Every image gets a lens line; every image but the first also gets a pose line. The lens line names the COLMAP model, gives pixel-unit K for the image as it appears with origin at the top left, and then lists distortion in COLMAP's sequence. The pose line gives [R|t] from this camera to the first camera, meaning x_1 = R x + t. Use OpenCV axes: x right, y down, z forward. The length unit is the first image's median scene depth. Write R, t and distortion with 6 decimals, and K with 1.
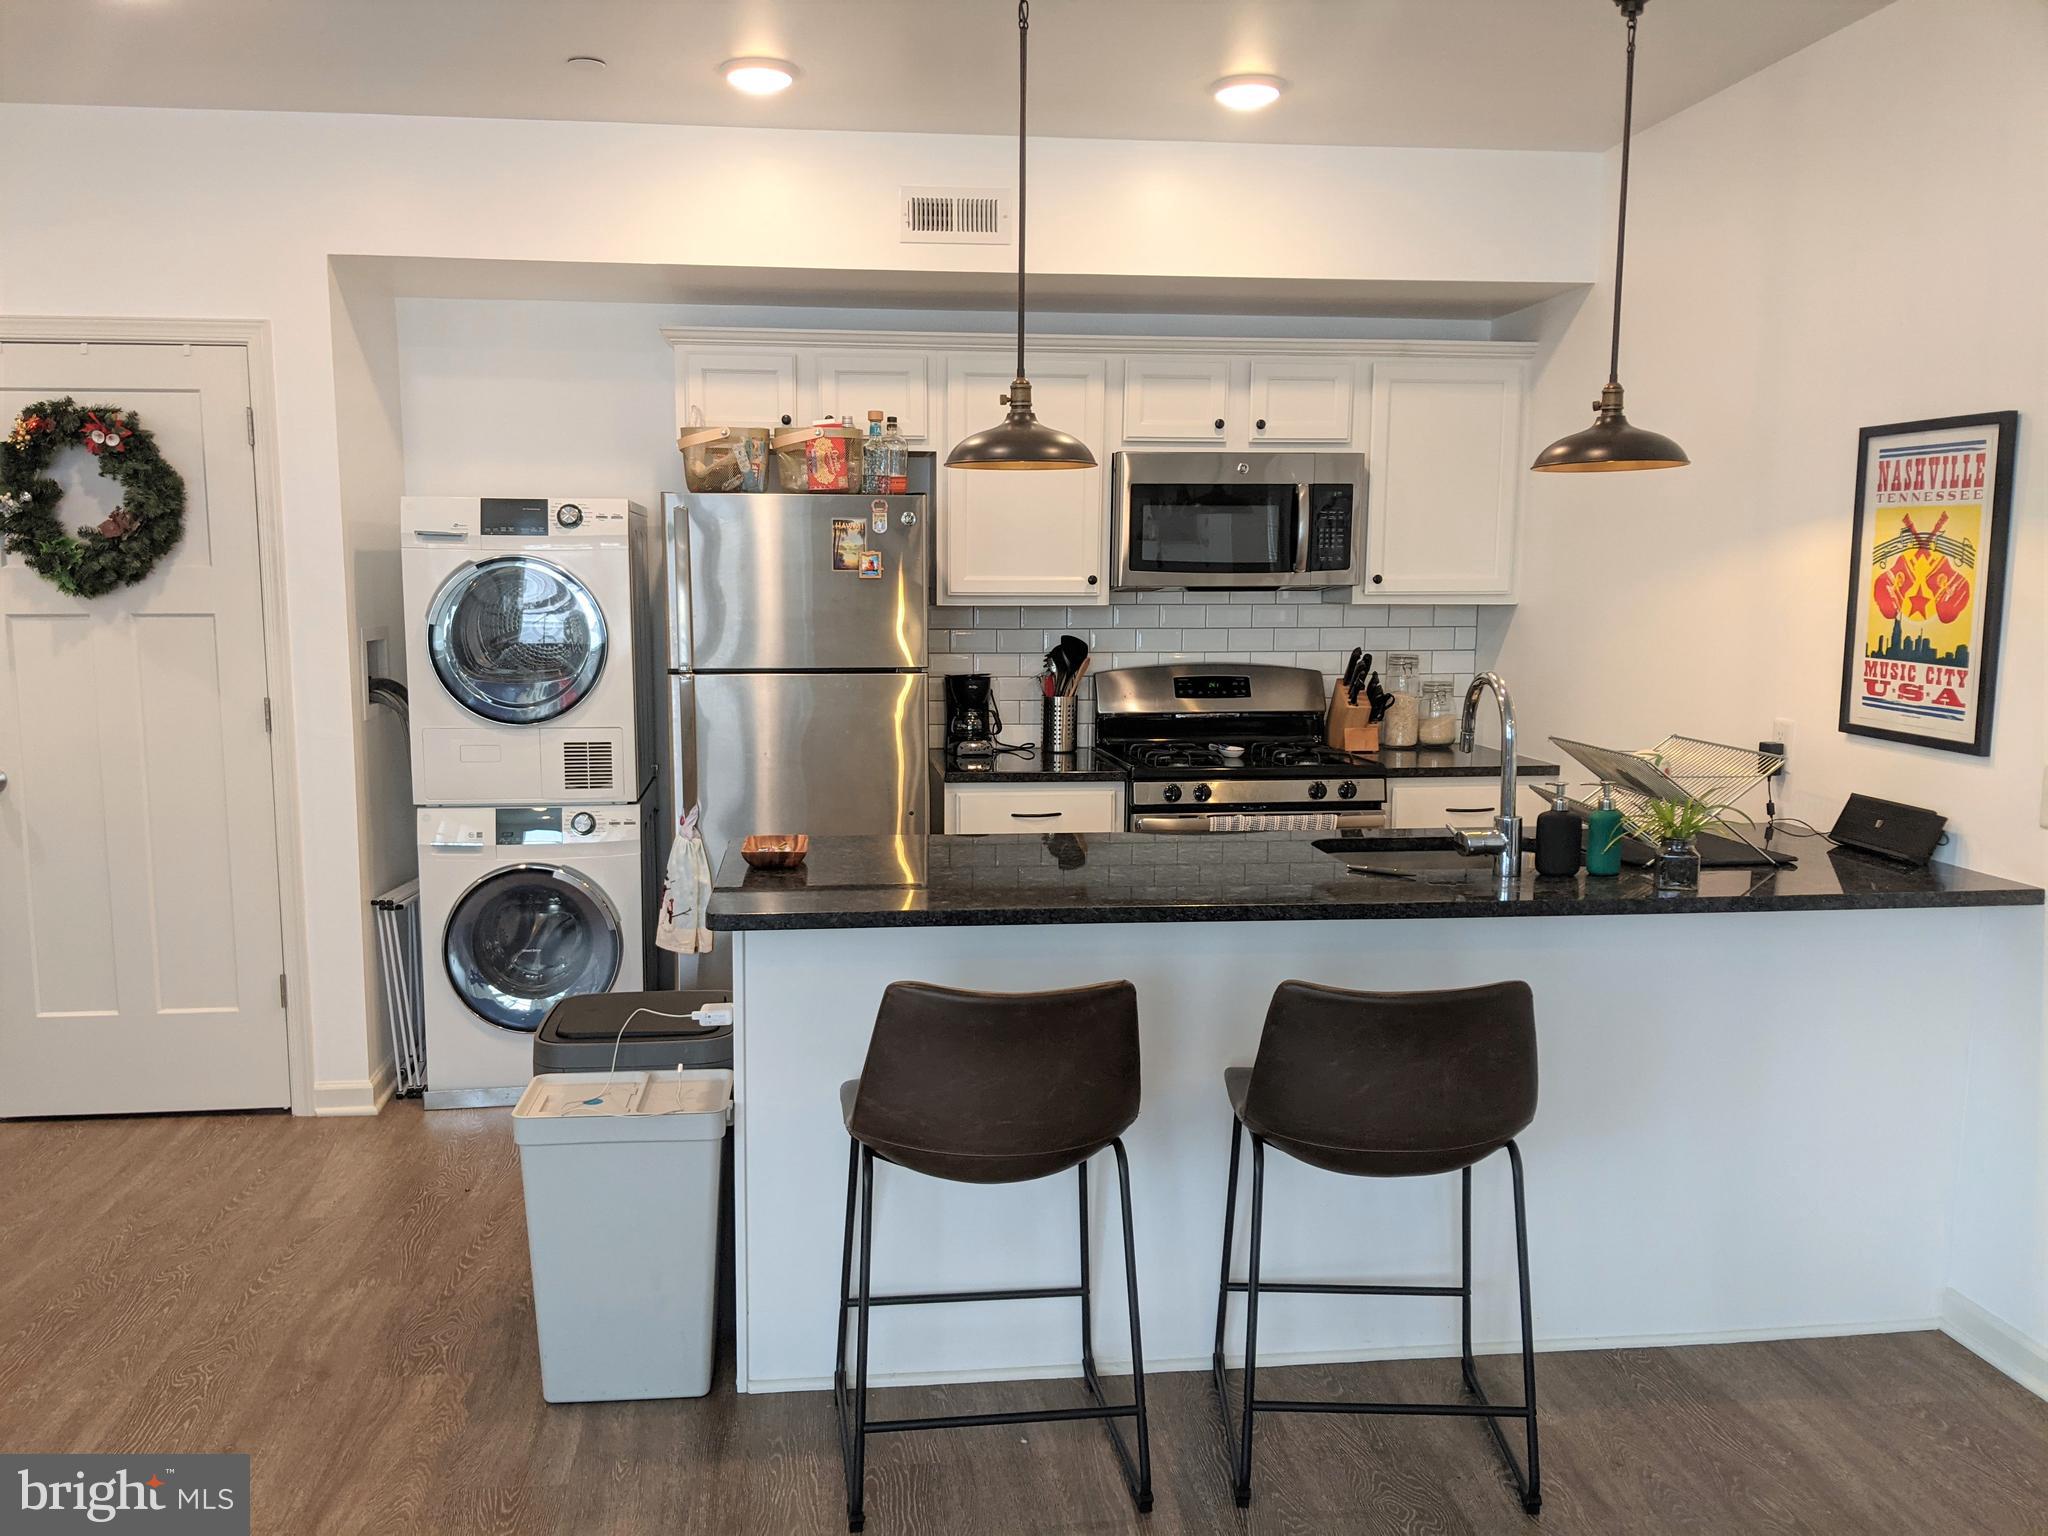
lens RADIAL K [[1621.7, 0, 989.2], [0, 1621.7, 815.5], [0, 0, 1]] dist [-0.000397, -0.027535]
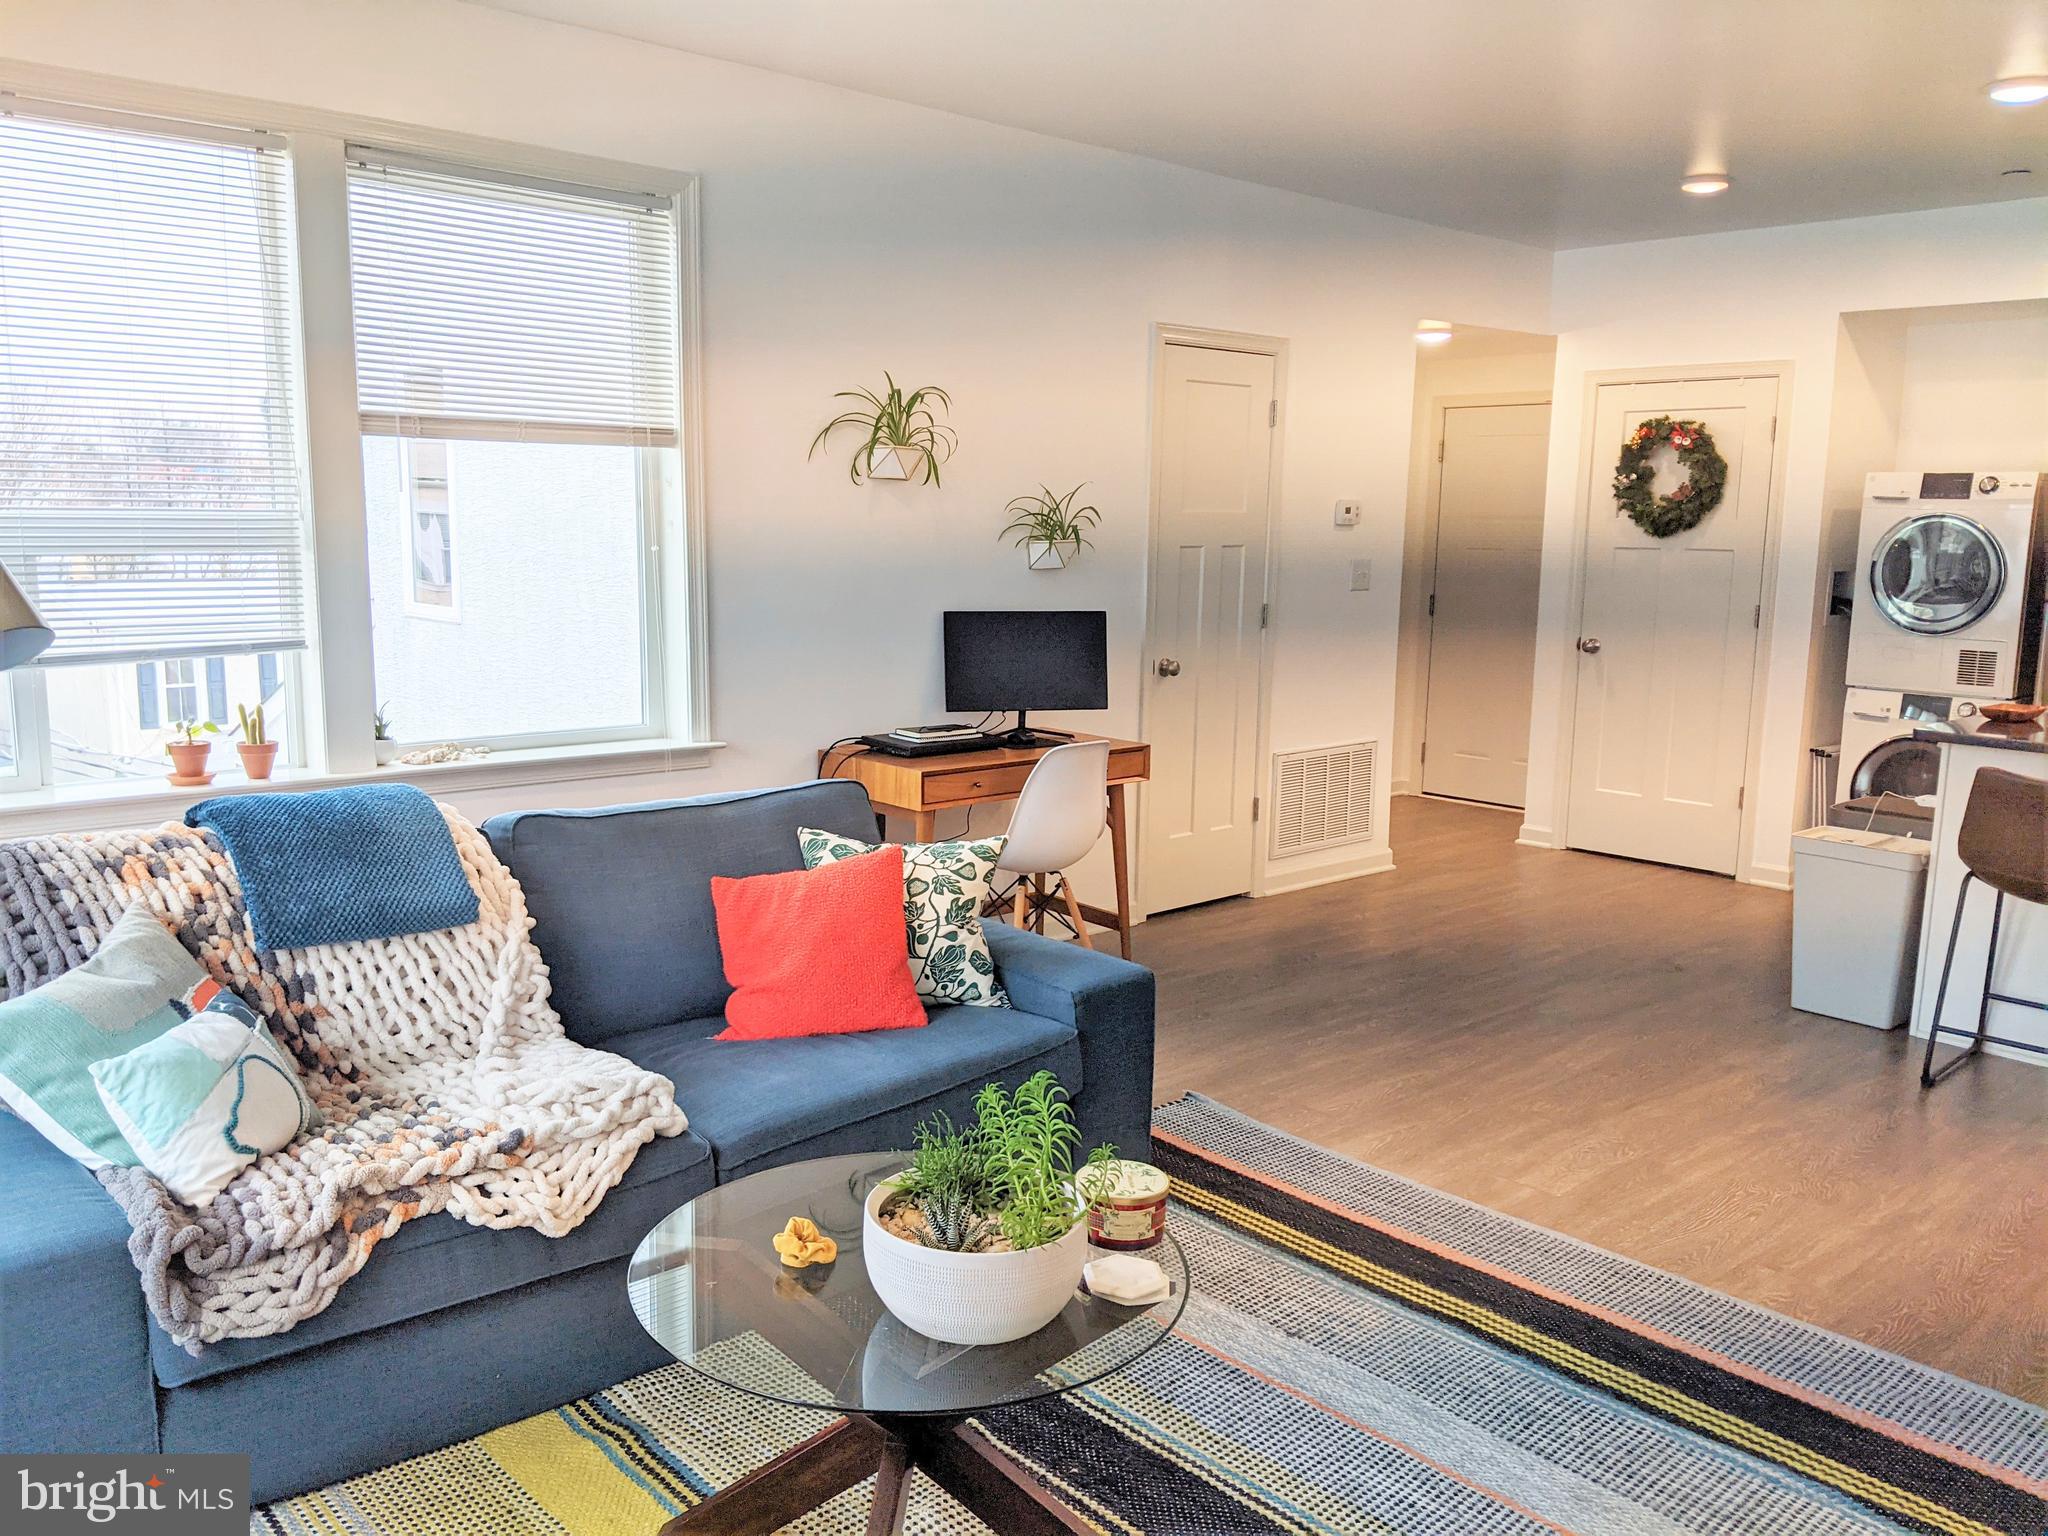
lens RADIAL K [[1621.7, 0, 1026.6], [0, 1621.7, 769.9], [0, 0, 1]] dist [-0.000397, -0.027535]
pose [[0.585337, 0.129358, -0.800404, 0.405195], [-0.124447, 0.989827, 0.068964, 0.063296], [0.801183, 0.059241, 0.595480, -0.469794]]
